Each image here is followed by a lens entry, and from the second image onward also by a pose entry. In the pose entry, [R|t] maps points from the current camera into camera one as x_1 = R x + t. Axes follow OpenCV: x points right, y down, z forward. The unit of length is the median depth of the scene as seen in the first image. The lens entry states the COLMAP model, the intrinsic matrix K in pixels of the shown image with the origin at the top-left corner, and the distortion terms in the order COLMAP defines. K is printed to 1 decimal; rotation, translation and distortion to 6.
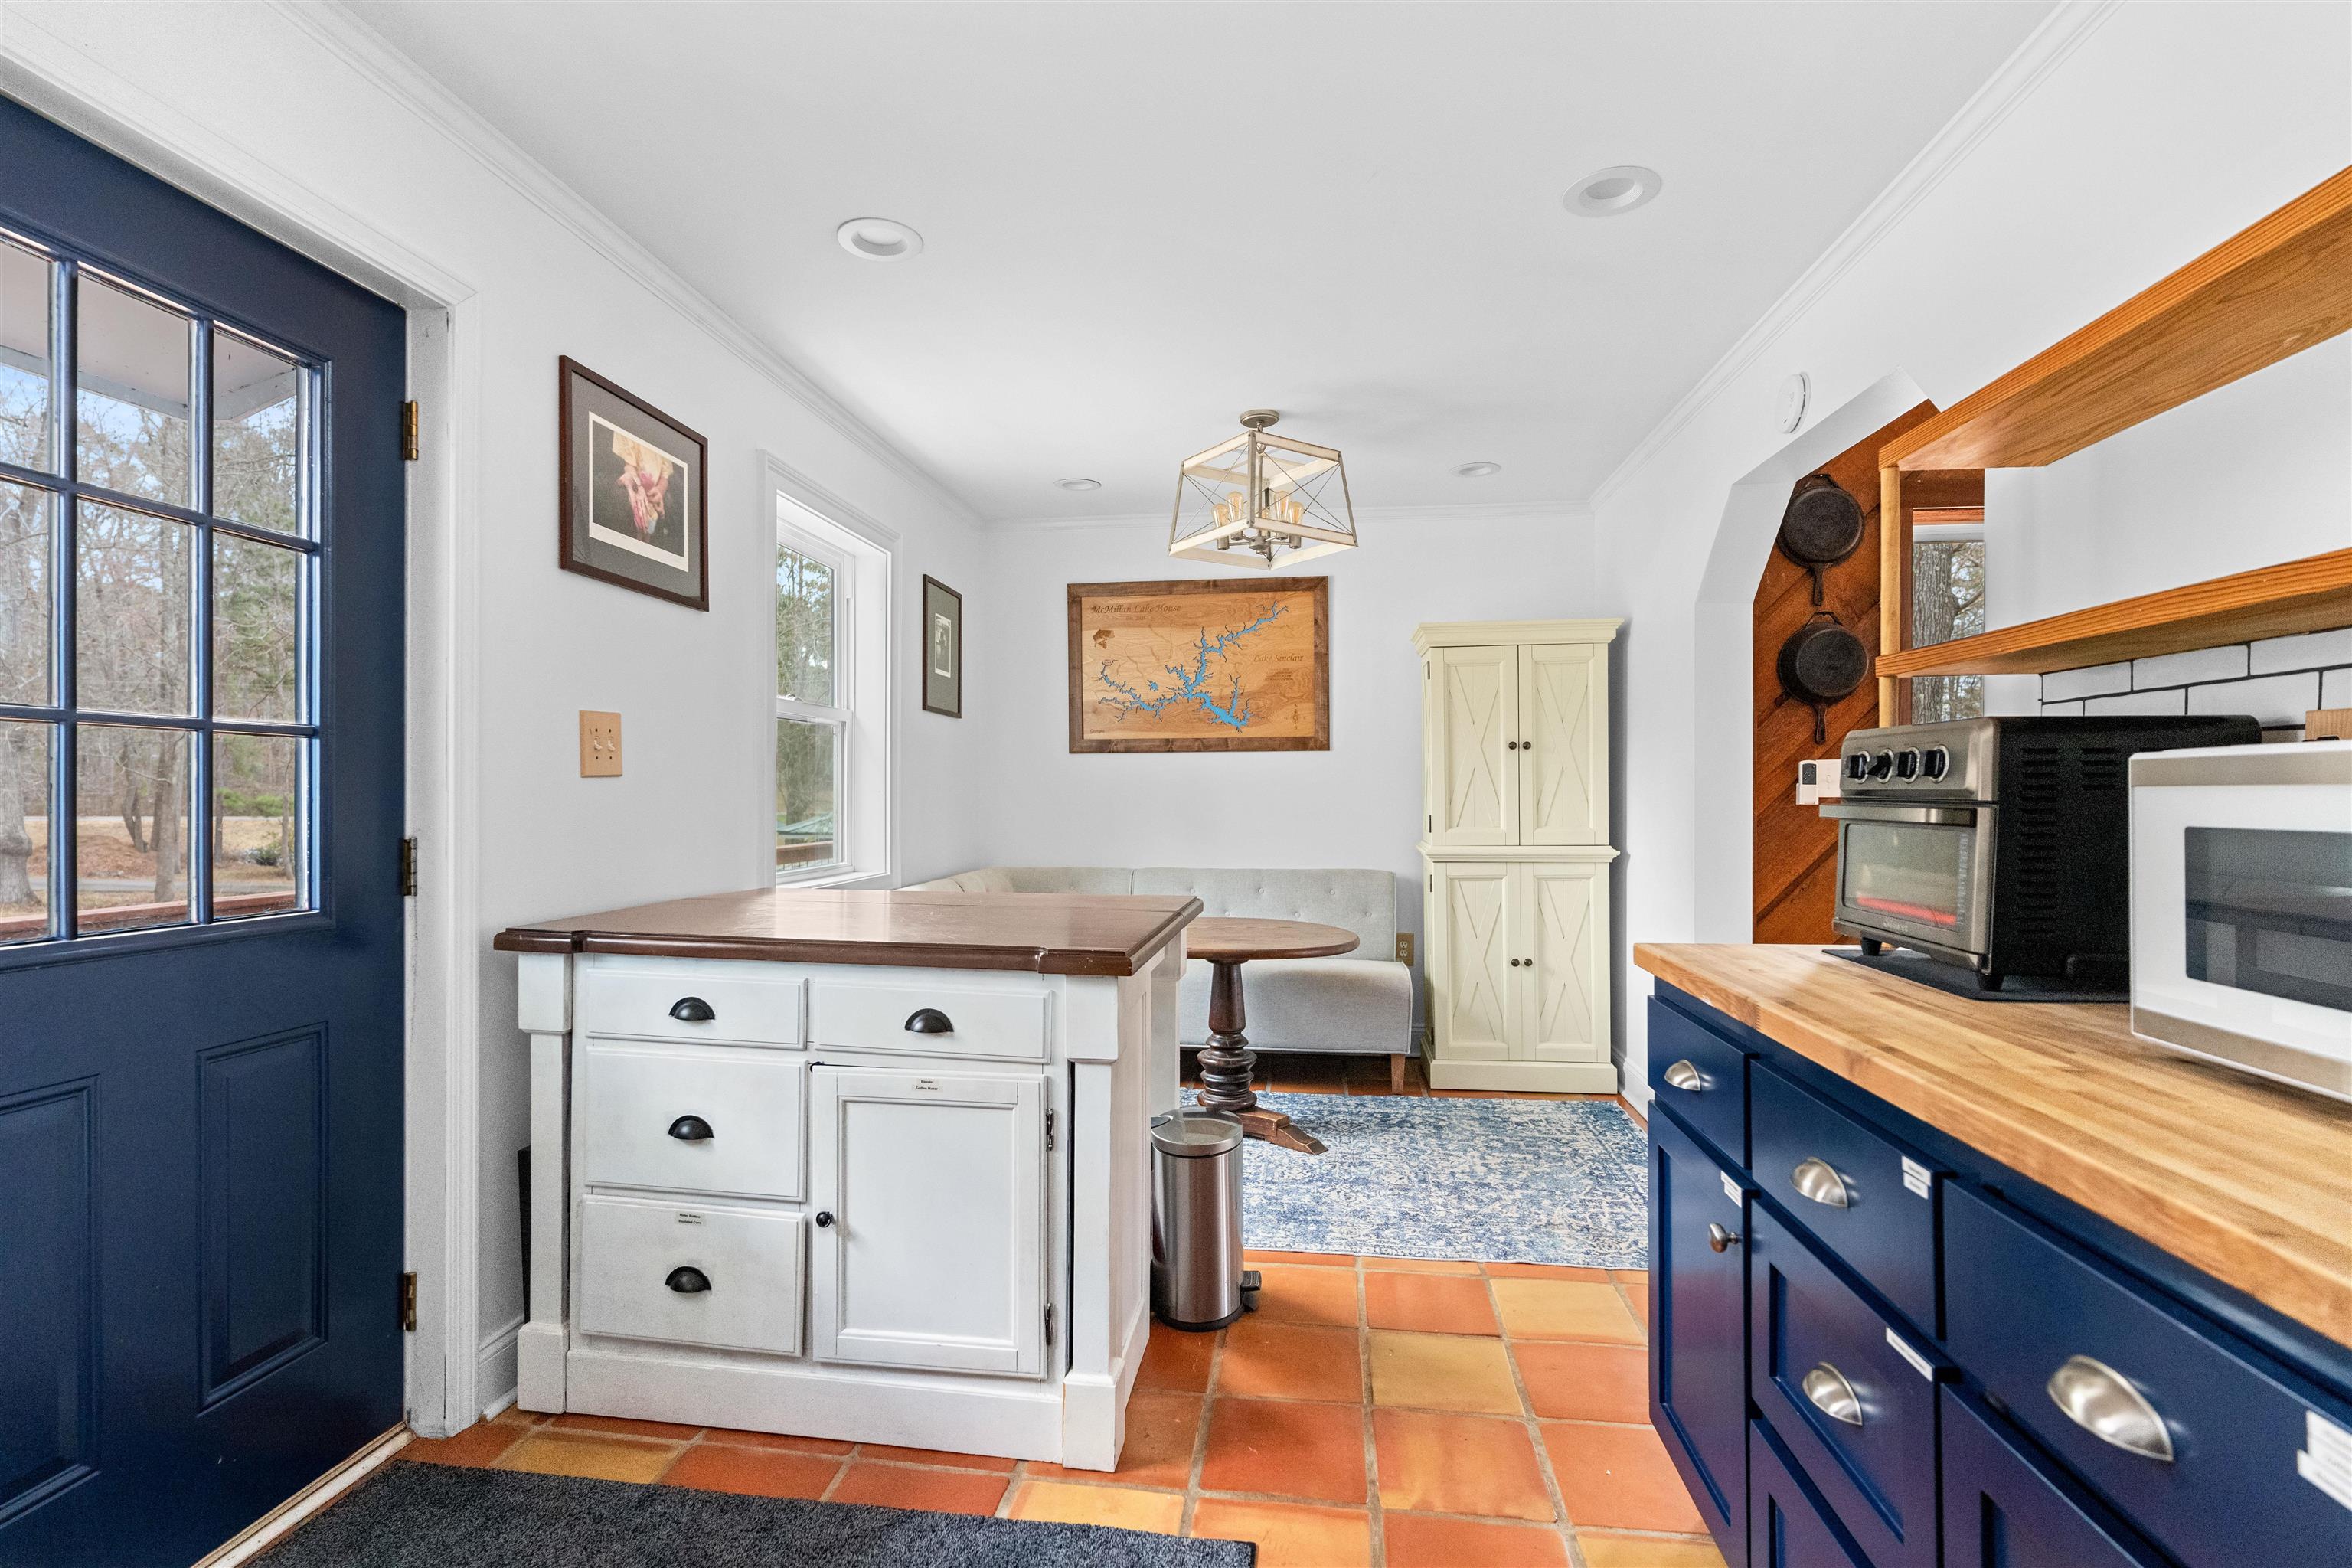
lens RADIAL K [[1126.0, 0, 1161.6], [0, 1126.0, 767.8], [0, 0, 1]] dist [0.000386, -0.000128]
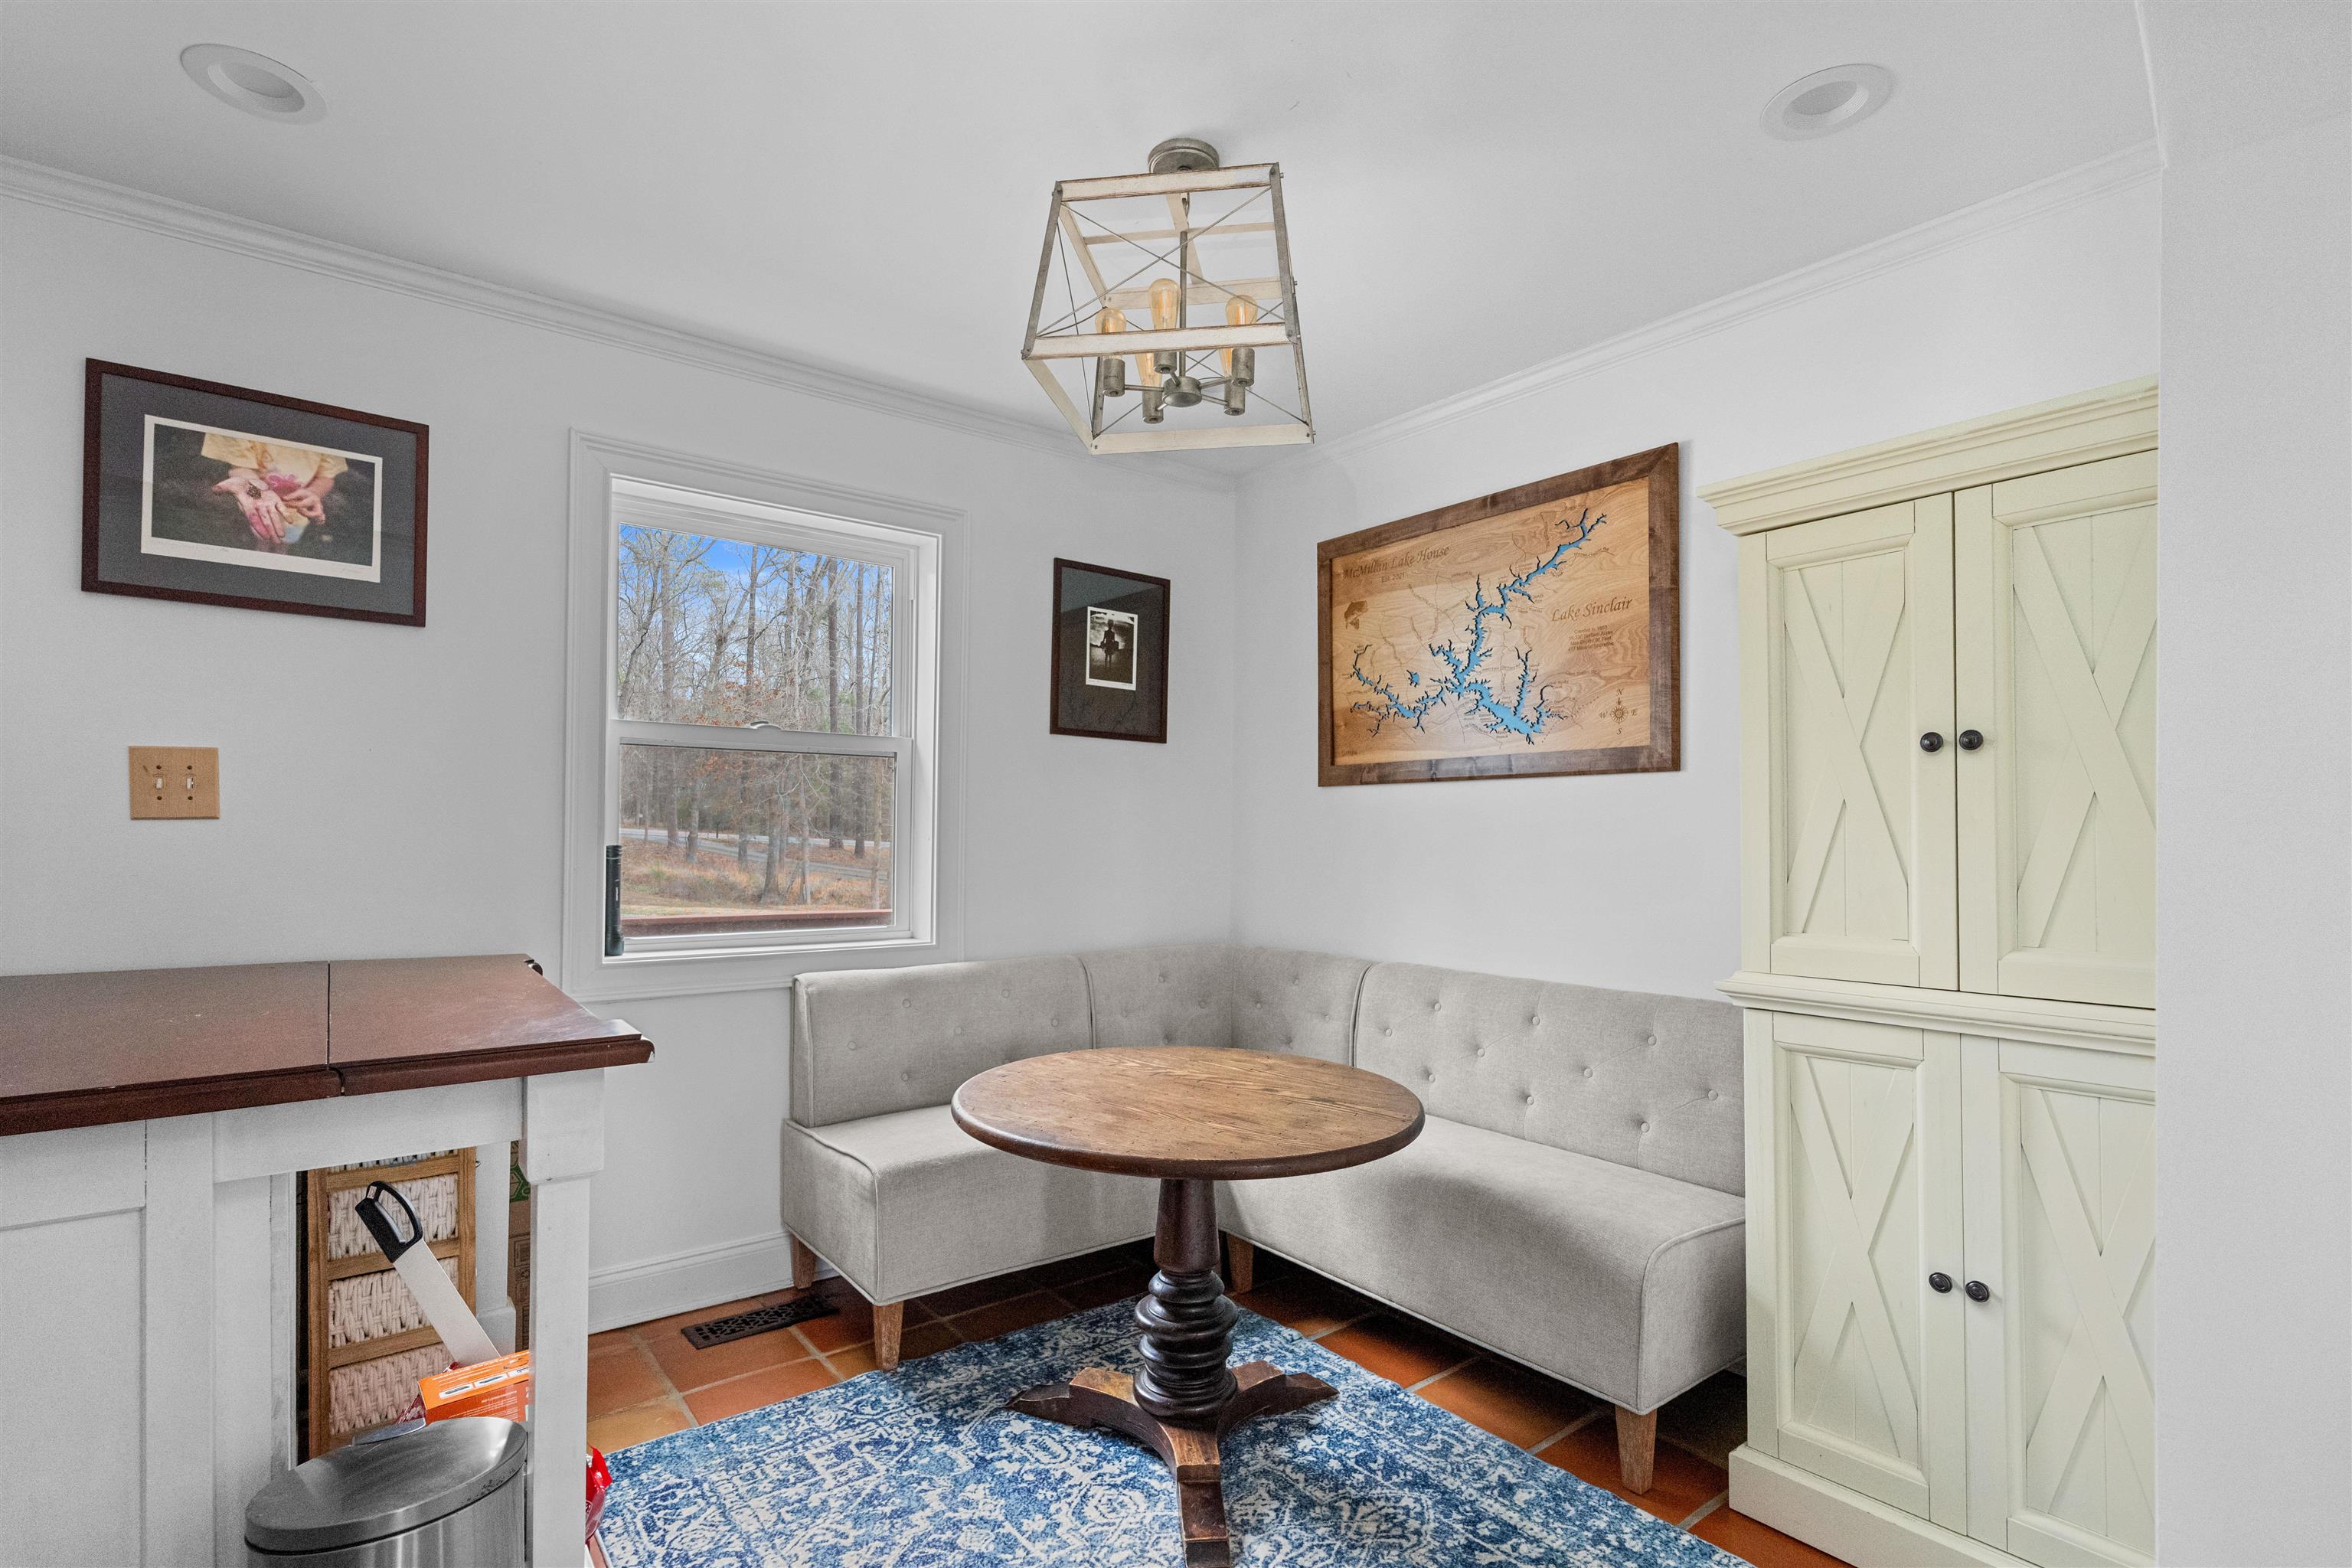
lens RADIAL K [[1127.7, 0, 1168.5], [0, 1127.7, 805.8], [0, 0, 1]] dist [0.003361, 0.000208]
pose [[0.716108, -0.008871, -0.697933, 0.398896], [0.004819, 0.999958, -0.007765, 0.004884], [0.697973, 0.002197, 0.716121, 0.517720]]
